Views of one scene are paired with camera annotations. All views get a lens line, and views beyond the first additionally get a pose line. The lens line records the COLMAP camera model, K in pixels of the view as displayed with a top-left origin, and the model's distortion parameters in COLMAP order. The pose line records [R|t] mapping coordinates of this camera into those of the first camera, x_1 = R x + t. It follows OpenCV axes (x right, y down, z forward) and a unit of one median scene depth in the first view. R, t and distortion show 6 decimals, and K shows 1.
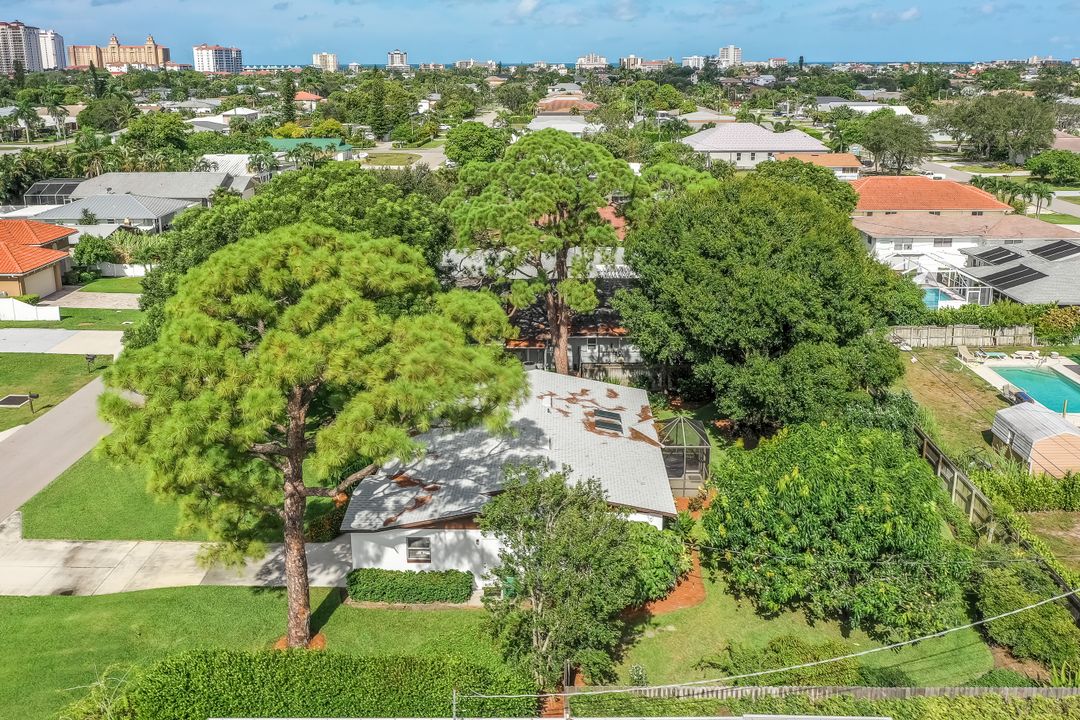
lens RADIAL K [[880.8, 0, 536.4], [0, 880.8, 340.2], [0, 0, 1]] dist [0.006447, -0.004868]
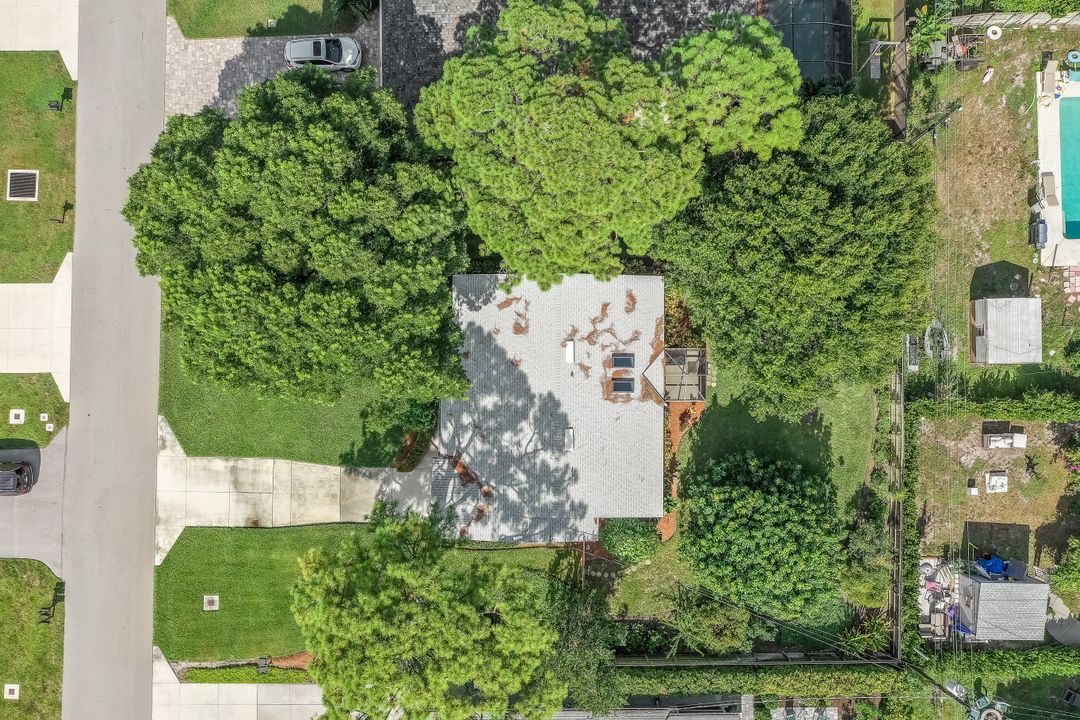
lens RADIAL K [[880.8, 0, 536.4], [0, 880.8, 340.2], [0, 0, 1]] dist [0.006447, -0.004868]
pose [[0.999371, -0.020208, -0.029142, 0.002651], [0.033838, 0.297461, 0.954134, -1.087838], [-0.010613, -0.954520, 0.297957, 0.738875]]
